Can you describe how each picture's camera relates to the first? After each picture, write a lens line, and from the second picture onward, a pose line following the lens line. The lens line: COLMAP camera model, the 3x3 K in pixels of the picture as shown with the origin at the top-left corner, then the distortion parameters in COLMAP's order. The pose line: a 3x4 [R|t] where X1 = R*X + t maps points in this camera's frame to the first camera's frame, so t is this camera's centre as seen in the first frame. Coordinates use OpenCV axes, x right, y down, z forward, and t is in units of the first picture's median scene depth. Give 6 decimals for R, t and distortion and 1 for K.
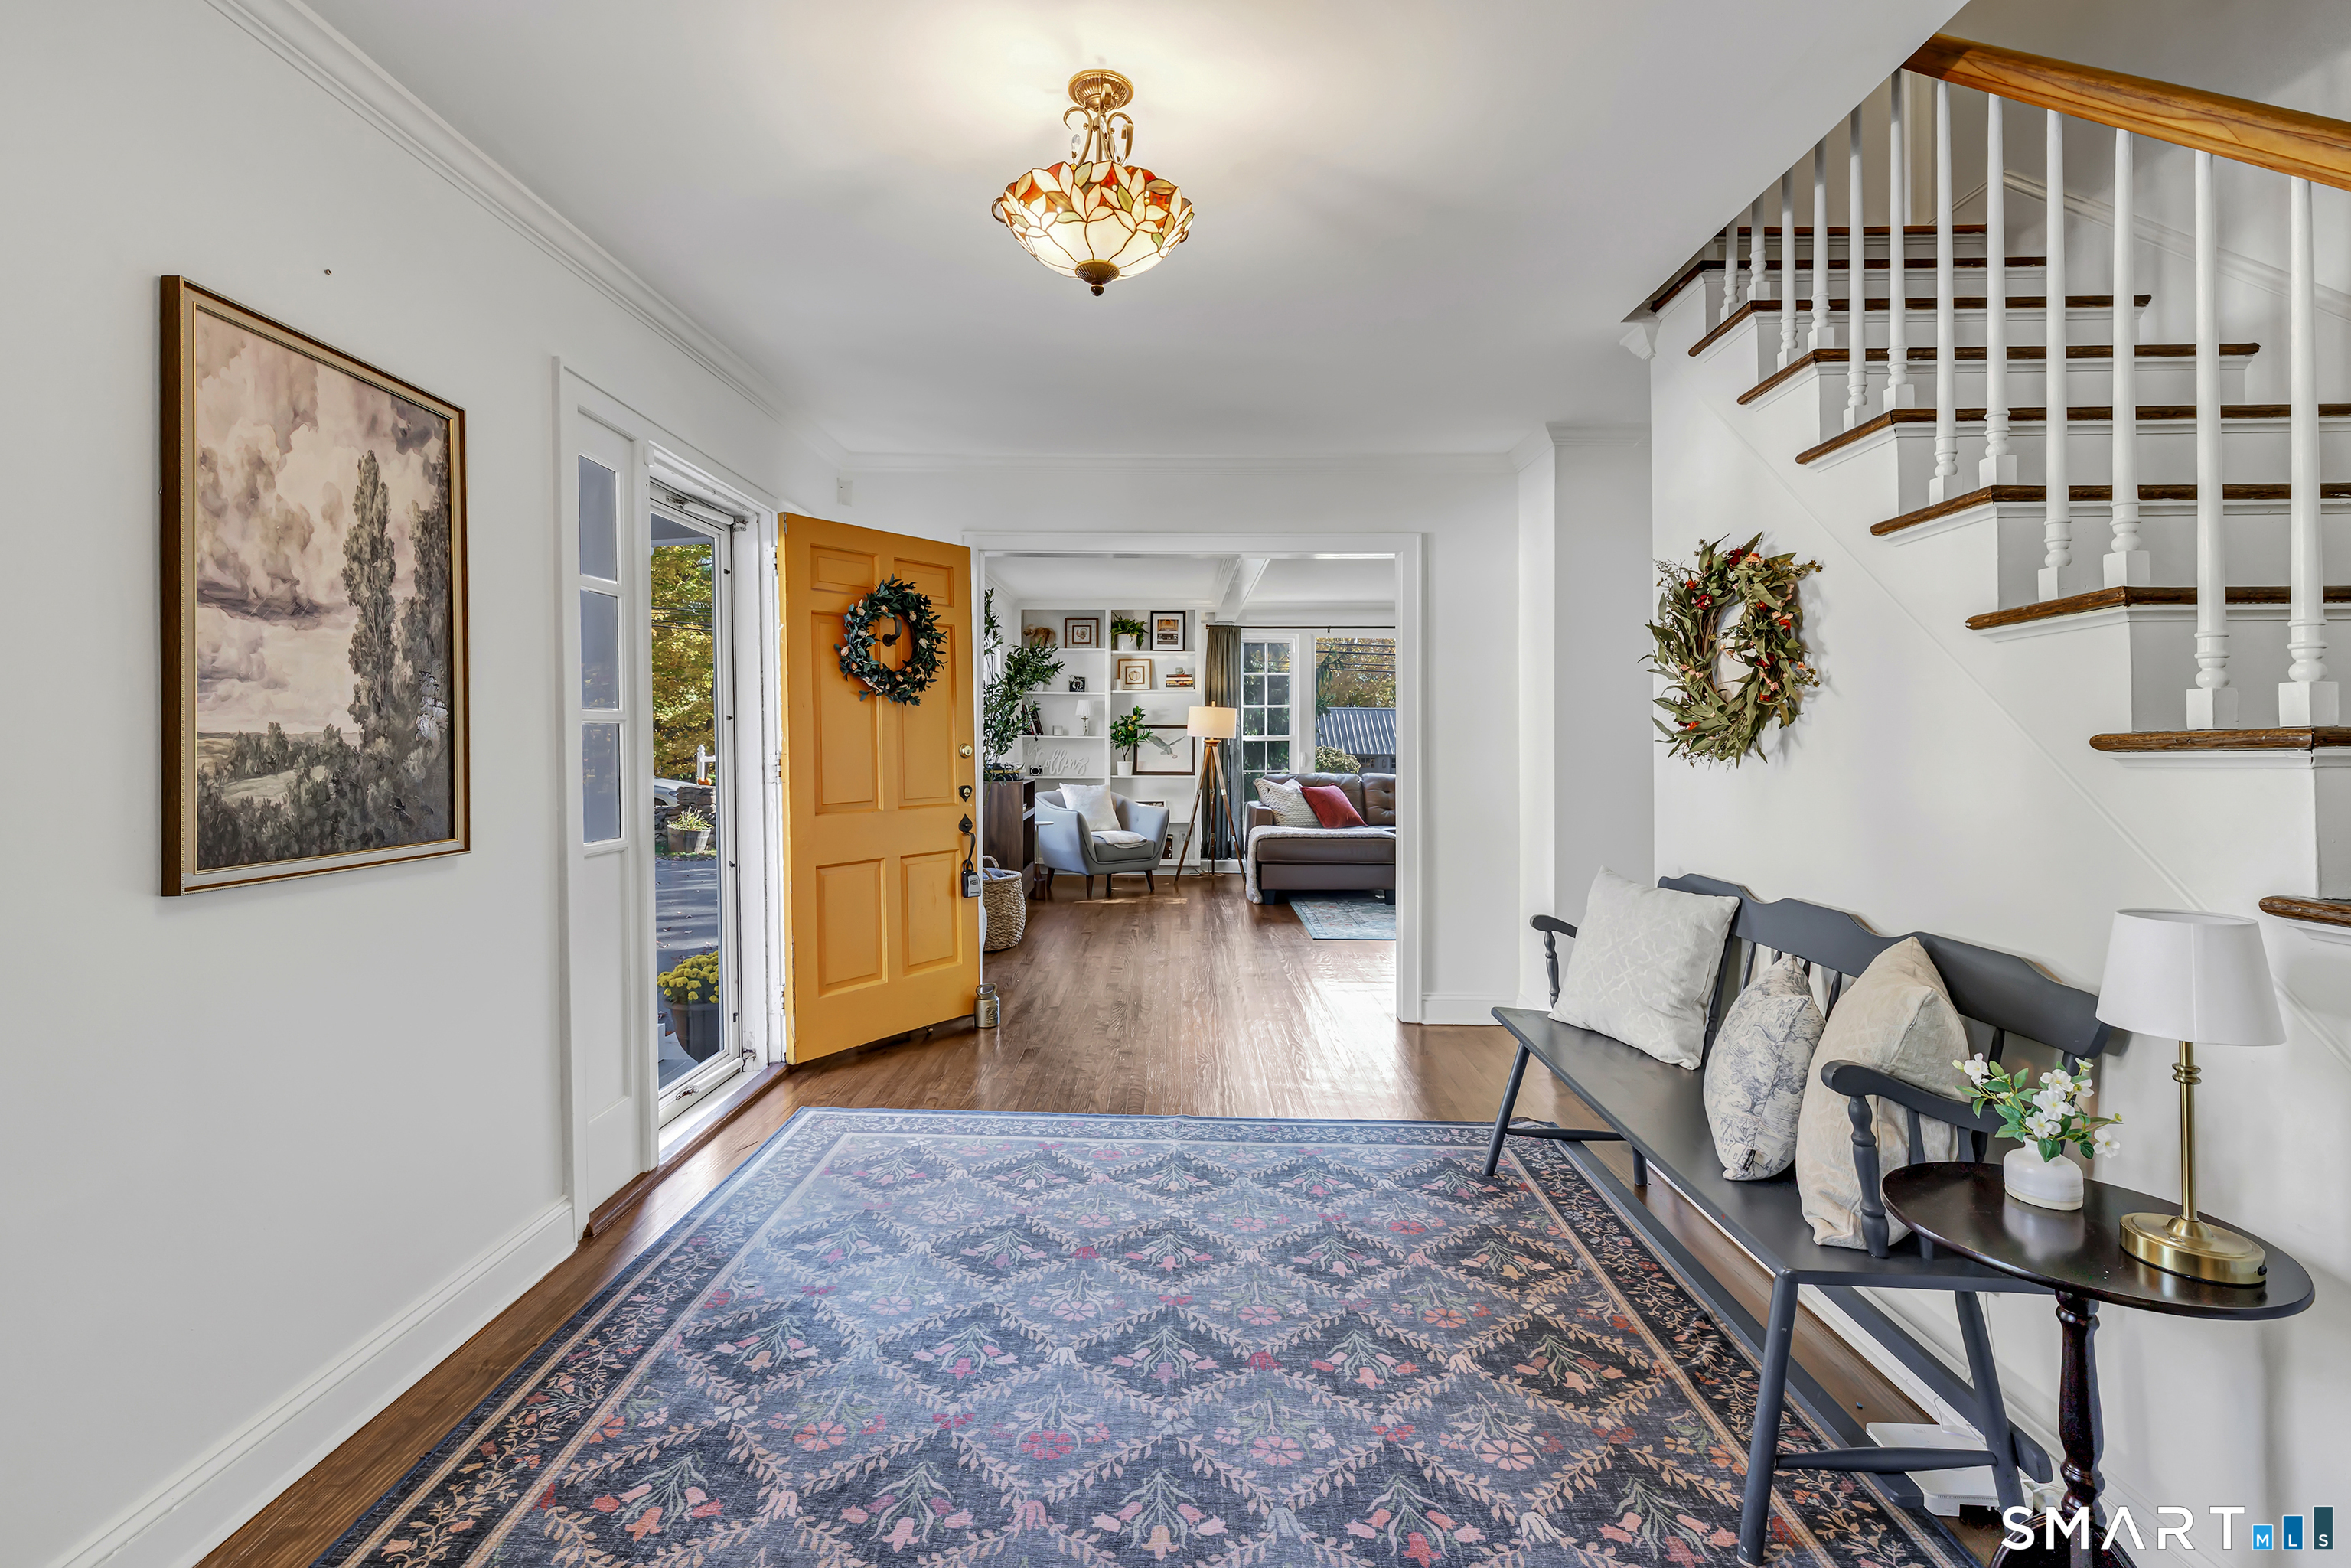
lens RADIAL K [[1046.6, 0, 1126.8], [0, 1046.6, 748.3], [0, 0, 1]] dist [-0.001830, -0.000079]
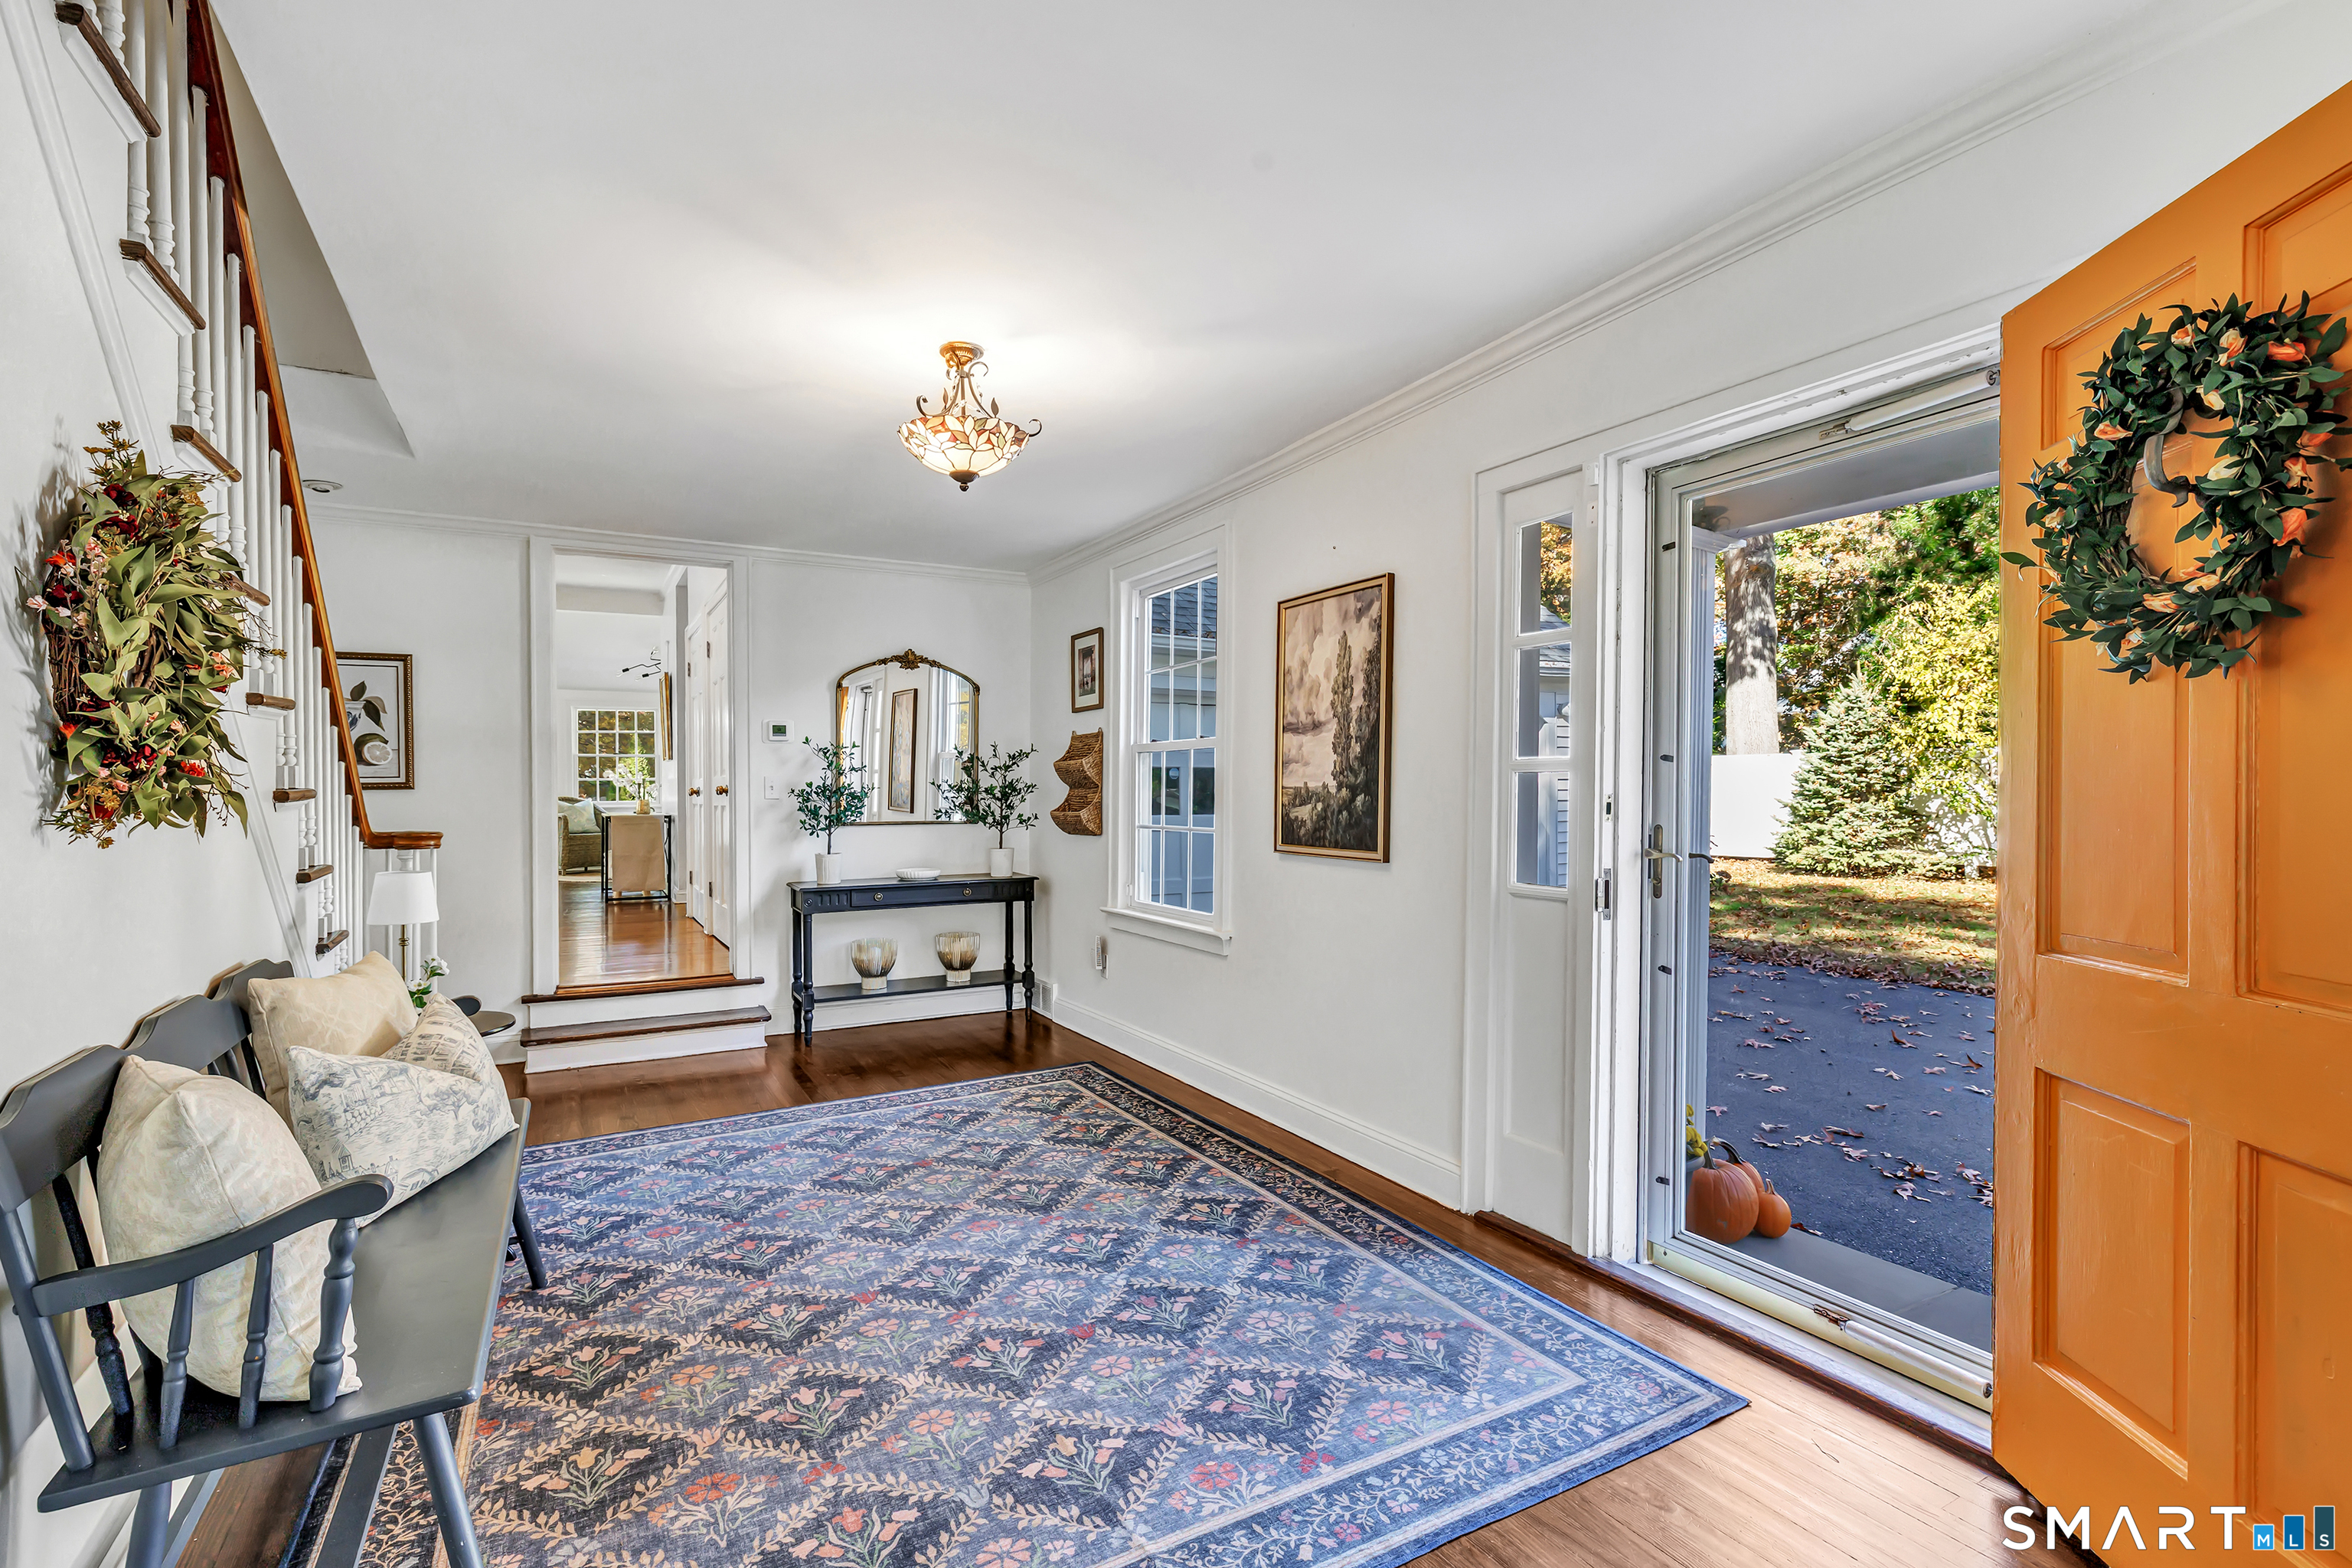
lens RADIAL K [[1088.4, 0, 1176.0], [0, 1088.4, 784.0], [0, 0, 1]] dist [0.002077, 0.001061]
pose [[-0.845715, 0.002151, -0.533631, 0.521038], [0.002158, 0.999997, 0.000611, -0.018703], [0.533631, -0.000634, -0.845717, 2.359552]]
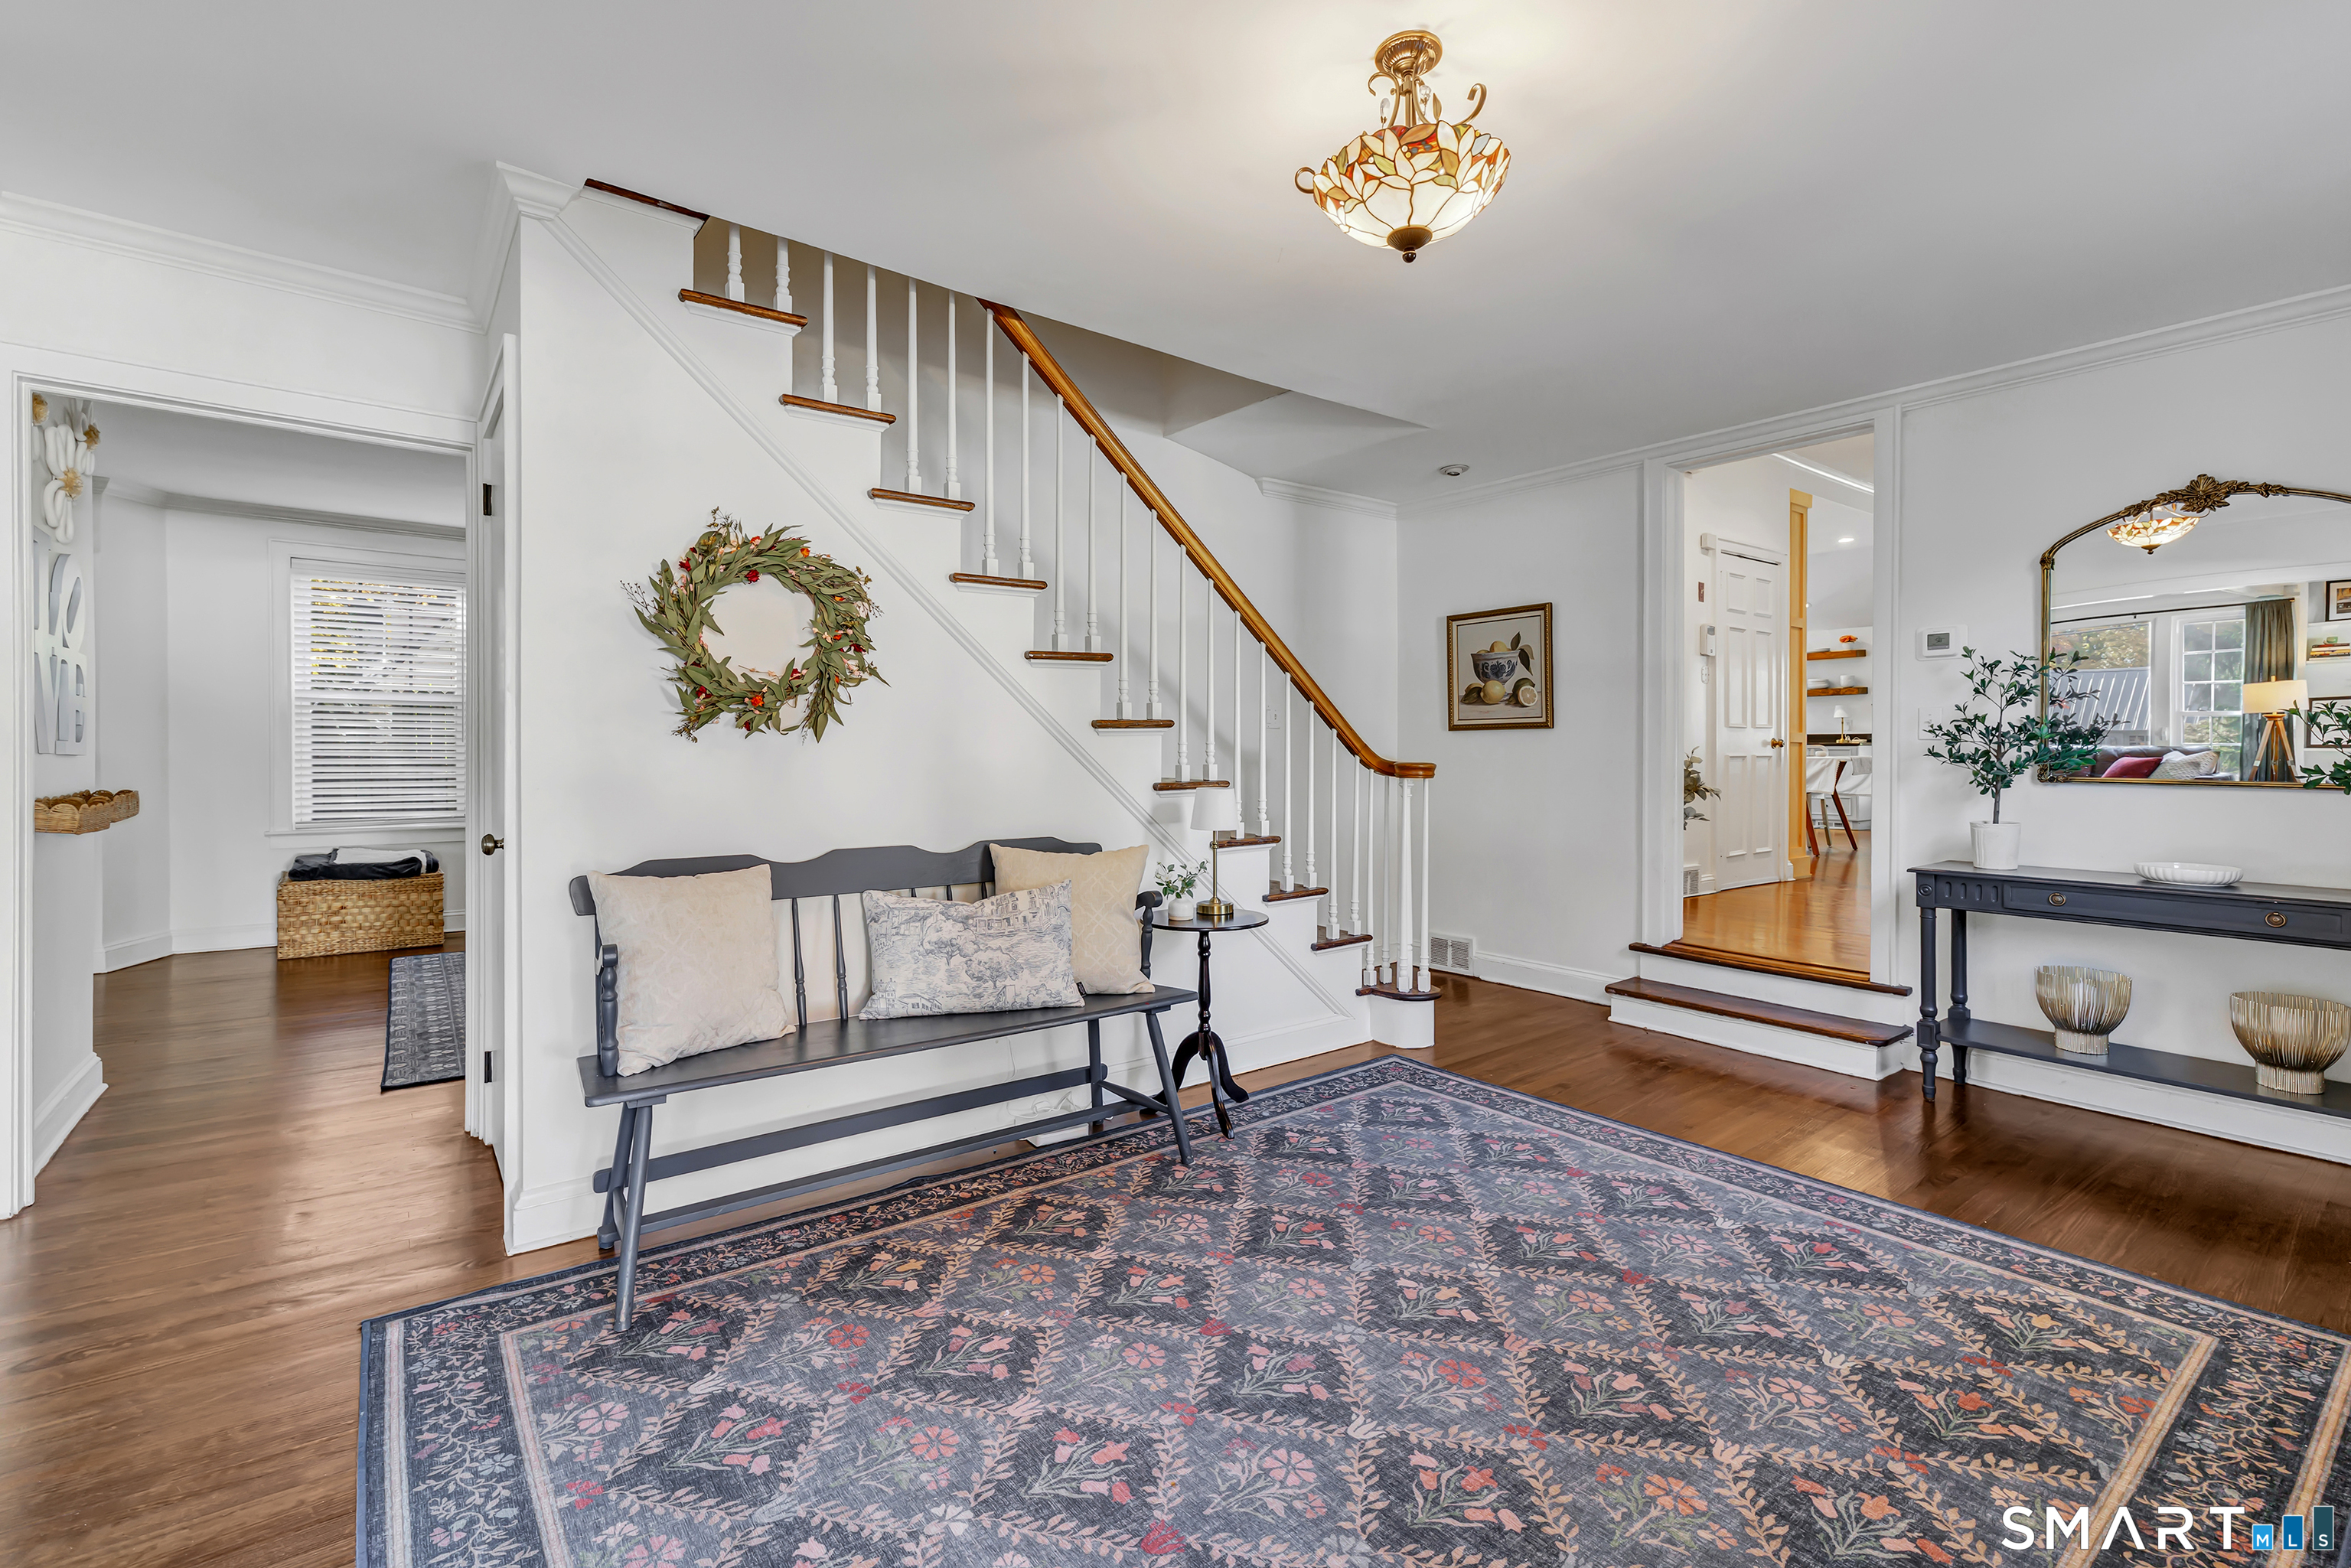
lens RADIAL K [[1053.5, 0, 1177.0], [0, 1053.5, 769.9], [0, 0, 1]] dist [-0.000383, 0.001053]
pose [[-0.645005, -0.020208, 0.763911, -0.633433], [-0.000197, 0.999655, 0.026278, 0.021865], [-0.764178, 0.016799, -0.644787, 1.732826]]
